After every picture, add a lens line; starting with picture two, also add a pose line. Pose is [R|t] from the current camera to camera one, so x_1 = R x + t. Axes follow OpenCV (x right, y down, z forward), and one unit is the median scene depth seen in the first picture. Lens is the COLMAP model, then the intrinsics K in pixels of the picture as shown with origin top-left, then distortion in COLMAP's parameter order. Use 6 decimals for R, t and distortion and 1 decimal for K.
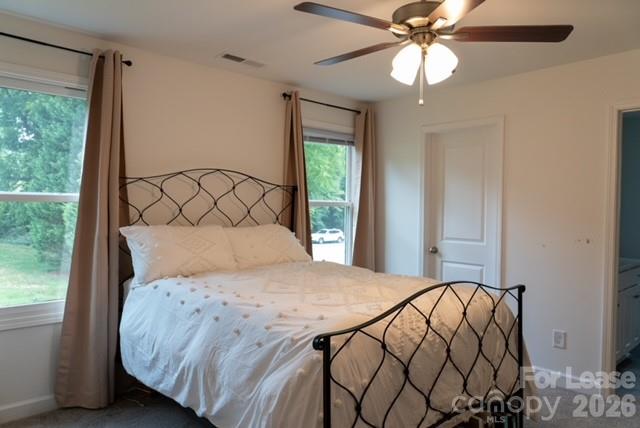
lens RADIAL K [[447.5, 0, 320.8], [0, 447.5, 216.2], [0, 0, 1]] dist [-0.016074, 0.004278]
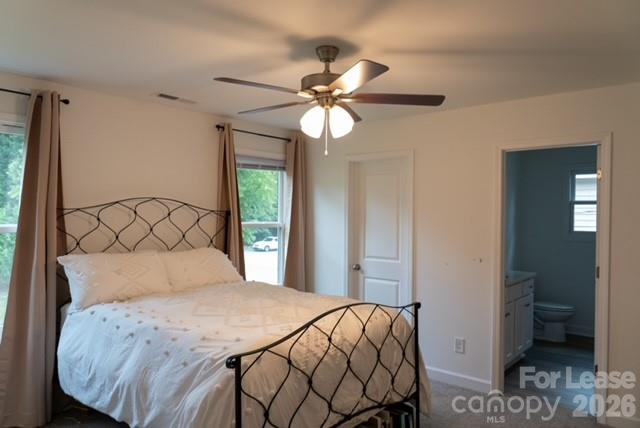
lens RADIAL K [[447.5, 0, 320.8], [0, 447.5, 216.2], [0, 0, 1]] dist [-0.016074, 0.004278]
pose [[0.993168, -0.004030, 0.116624, 0.055186], [0.005592, 0.999899, -0.013074, -0.056546], [-0.116559, 0.013636, 0.993090, -0.141209]]
